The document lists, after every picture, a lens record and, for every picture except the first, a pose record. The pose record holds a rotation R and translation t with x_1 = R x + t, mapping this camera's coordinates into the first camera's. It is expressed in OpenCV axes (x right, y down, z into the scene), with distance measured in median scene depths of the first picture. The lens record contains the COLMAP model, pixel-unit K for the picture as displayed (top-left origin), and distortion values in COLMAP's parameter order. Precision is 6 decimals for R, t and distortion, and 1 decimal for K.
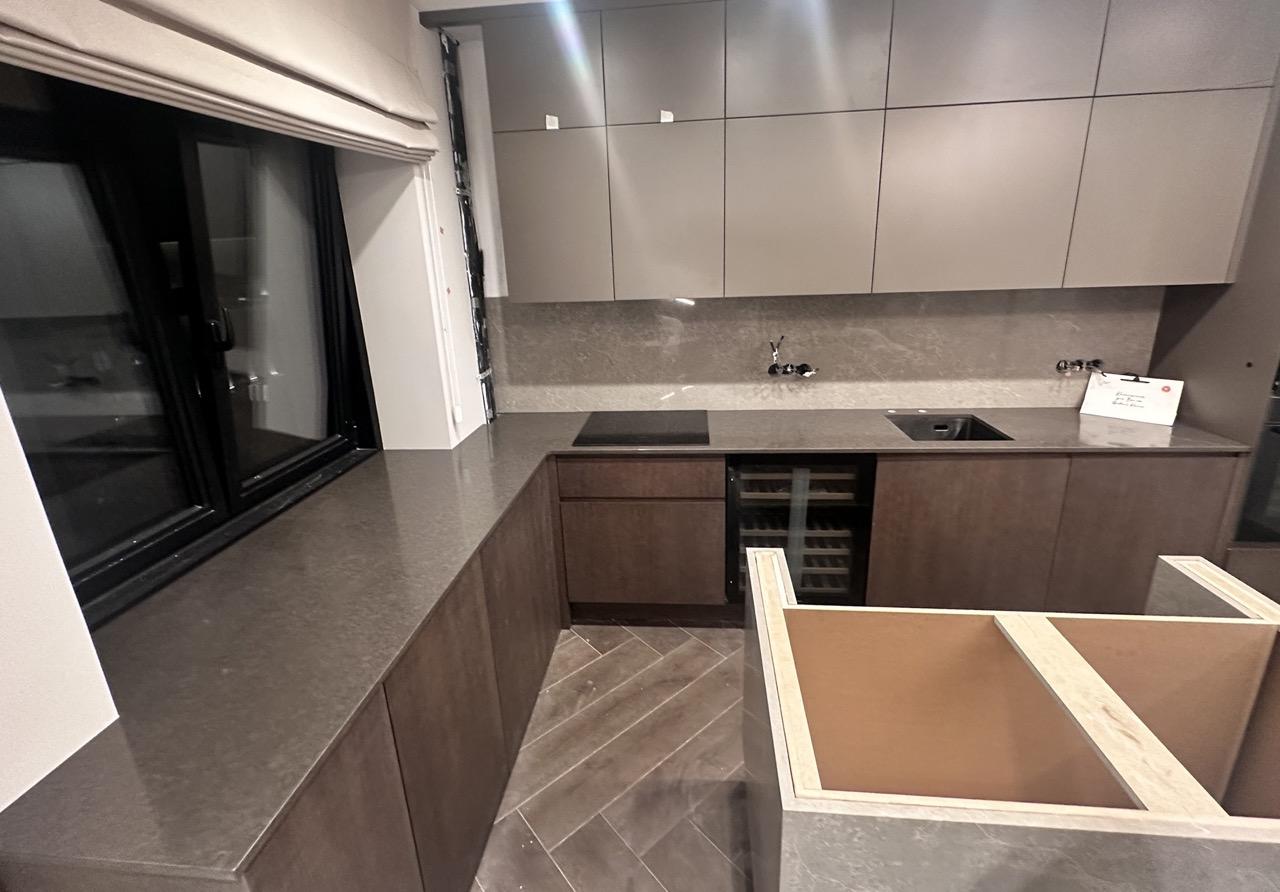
lens RADIAL K [[564.1, 0, 637.8], [0, 564.1, 414.0], [0, 0, 1]] dist [0.000130, -0.000305]
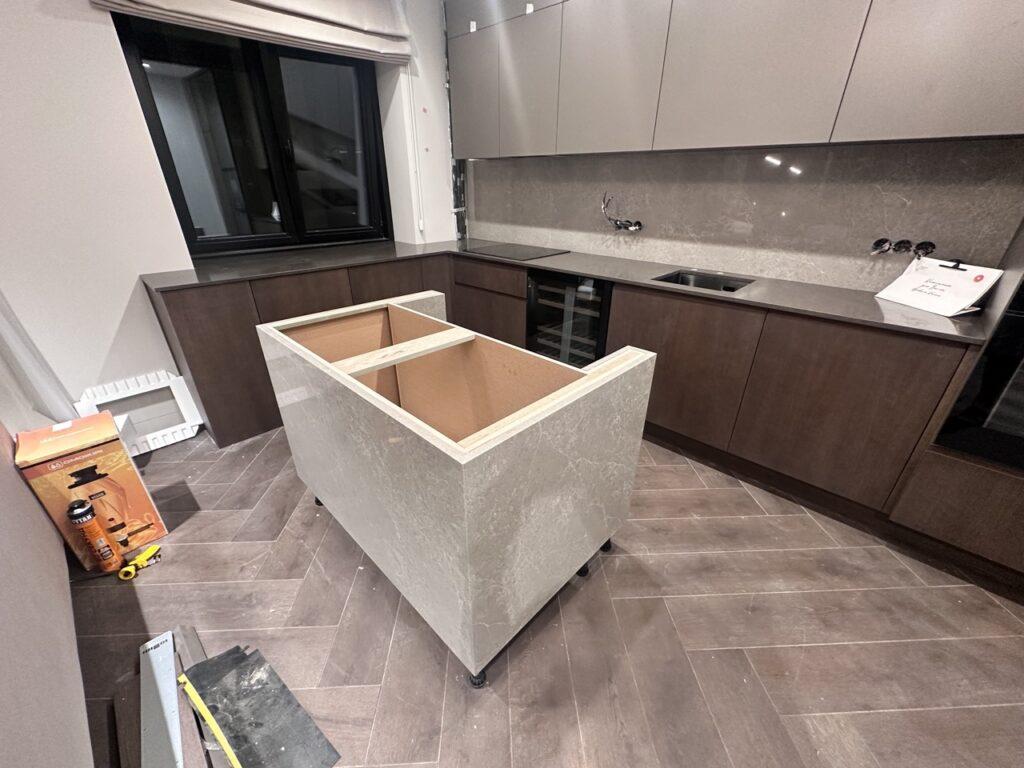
lens RADIAL K [[411.0, 0, 512.0], [0, 411.0, 384.0], [0, 0, 1]] dist [0.001630, -0.000141]
pose [[0.787750, 0.308455, -0.533203, 0.714252], [-0.205702, 0.947631, 0.244298, 0.094769], [0.580635, -0.082764, 0.809946, 0.062751]]
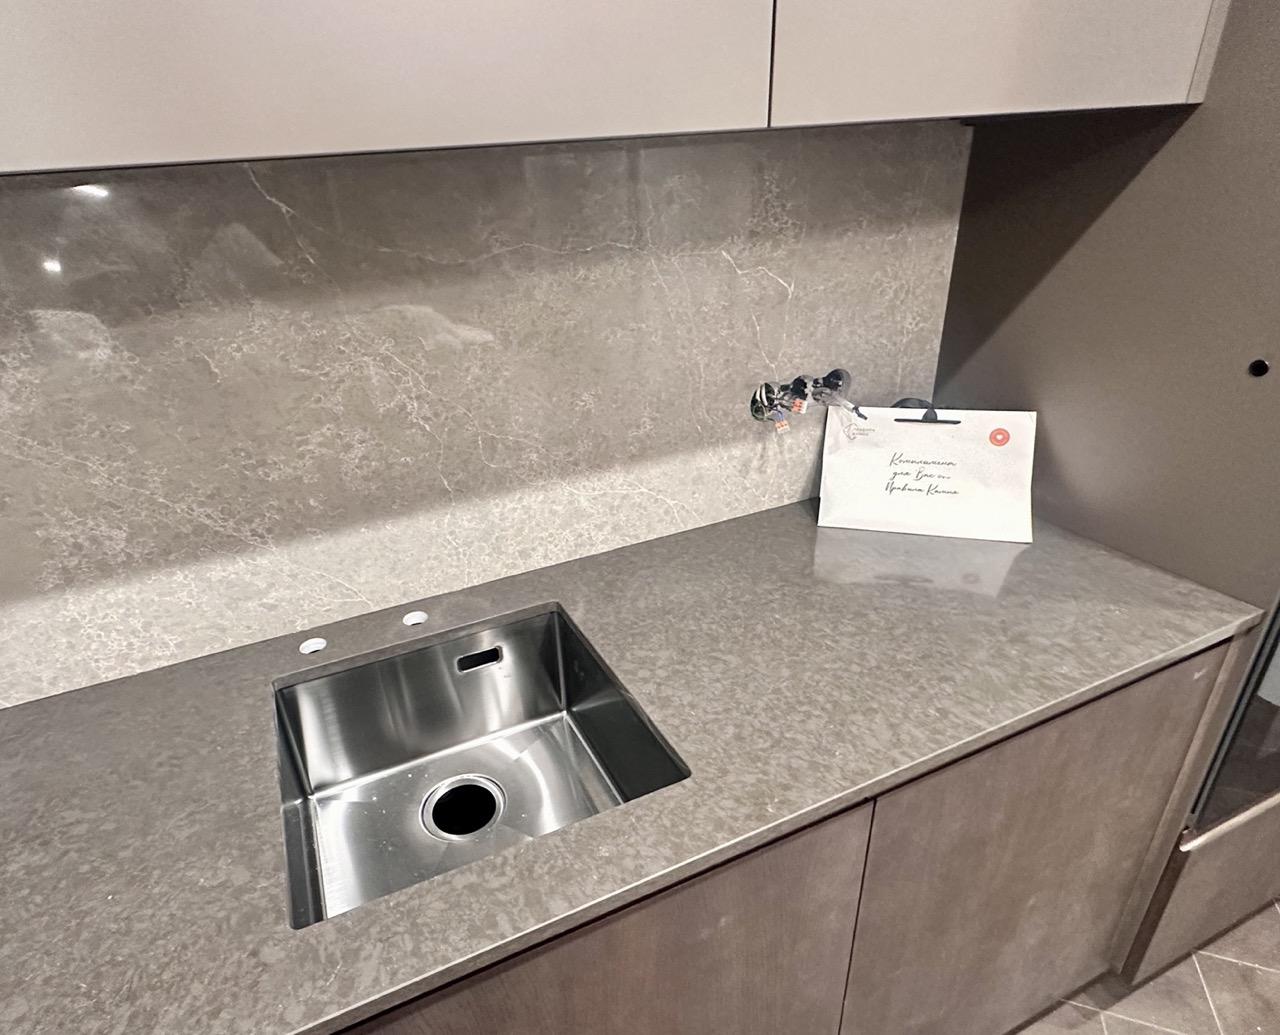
lens RADIAL K [[729.7, 0, 575.0], [0, 729.7, 521.3], [0, 0, 1]] dist [0.000946, 0.000678]
pose [[0.882405, -0.224899, 0.413258, 0.449272], [0.162500, 0.969984, 0.180898, -0.115363], [-0.441538, -0.092470, 0.892465, 0.646776]]
